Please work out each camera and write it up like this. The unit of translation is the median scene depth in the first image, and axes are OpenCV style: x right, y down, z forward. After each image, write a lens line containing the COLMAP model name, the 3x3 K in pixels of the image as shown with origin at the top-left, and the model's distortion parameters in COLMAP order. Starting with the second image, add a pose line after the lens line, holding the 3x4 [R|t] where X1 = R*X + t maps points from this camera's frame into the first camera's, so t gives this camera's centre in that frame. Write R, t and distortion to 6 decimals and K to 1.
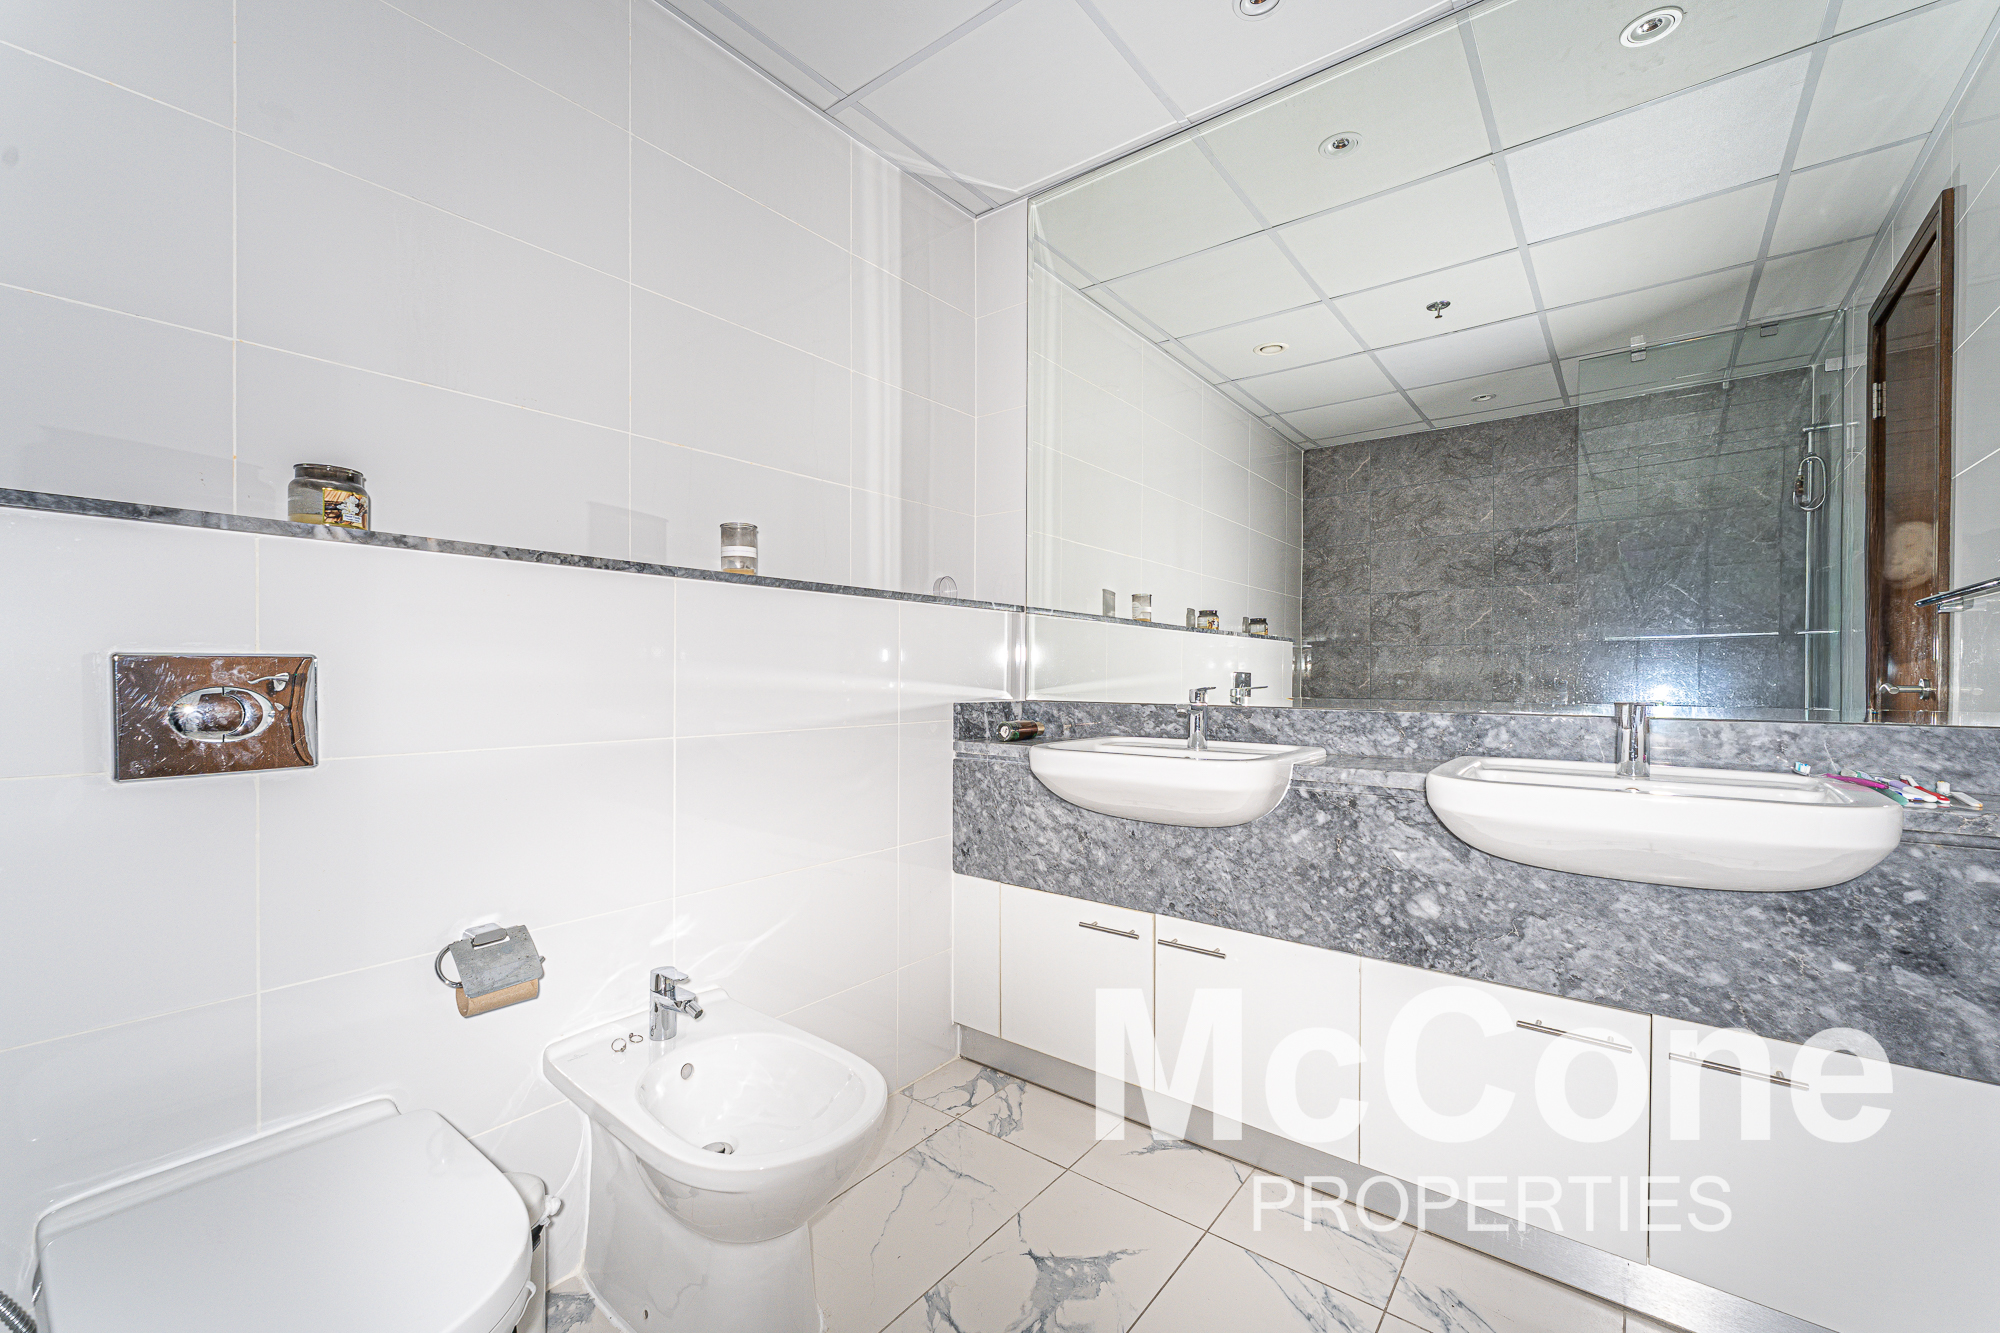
lens RADIAL K [[800.7, 0, 1043.9], [0, 800.7, 675.6], [0, 0, 1]] dist [-0.000077, 0.000009]
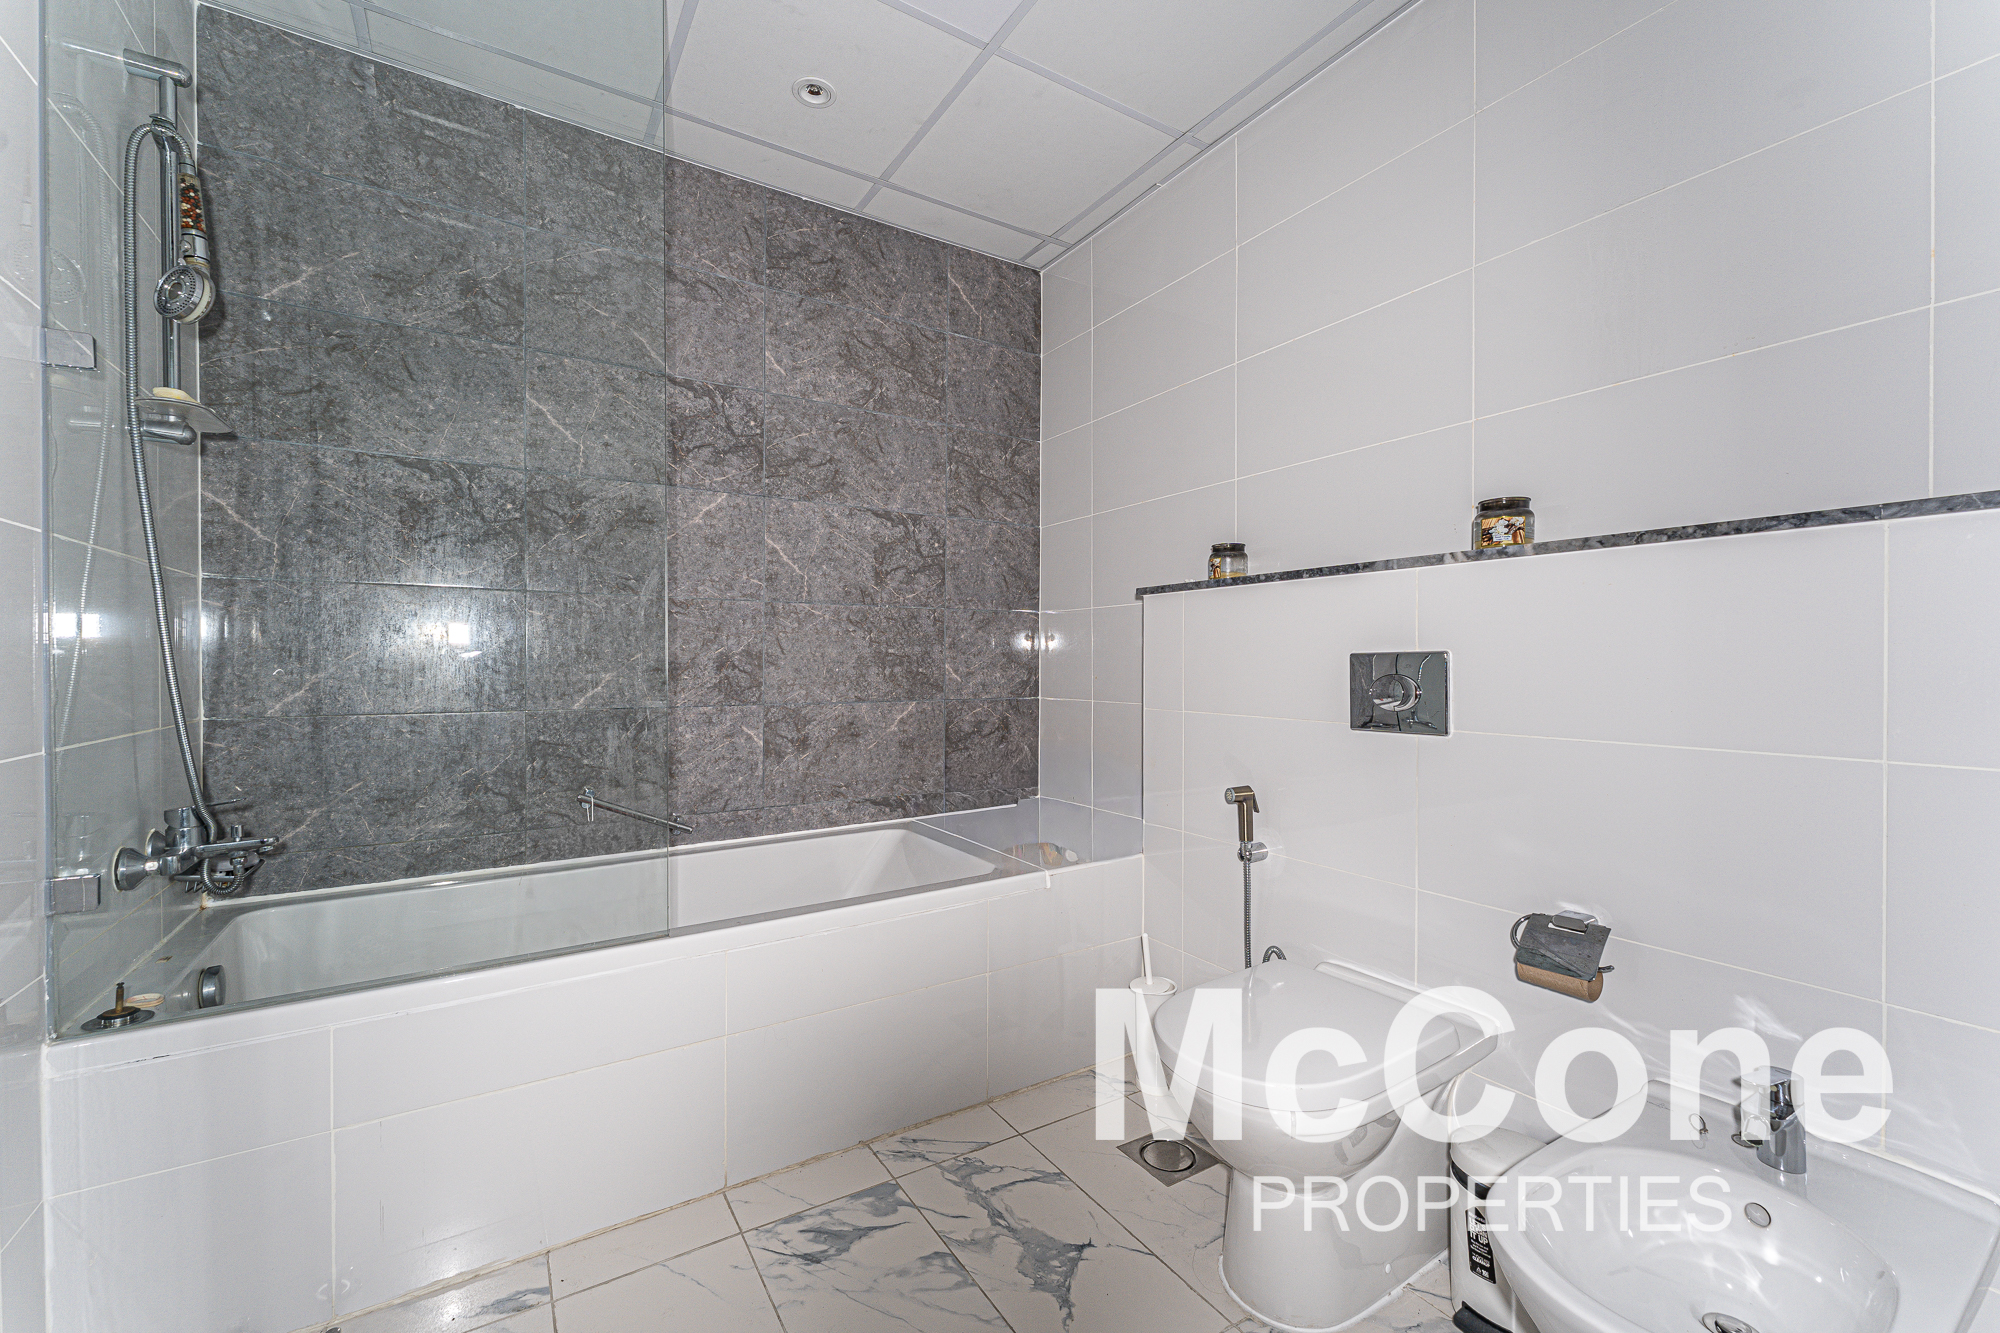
lens RADIAL K [[814.4, 0, 996.8], [0, 814.4, 651.4], [0, 0, 1]] dist [-0.002003, -0.000190]
pose [[-0.361849, -0.020214, -0.932018, 0.632730], [-0.005167, 0.999793, -0.019678, 0.005315], [0.932222, -0.002305, -0.361879, 0.811204]]
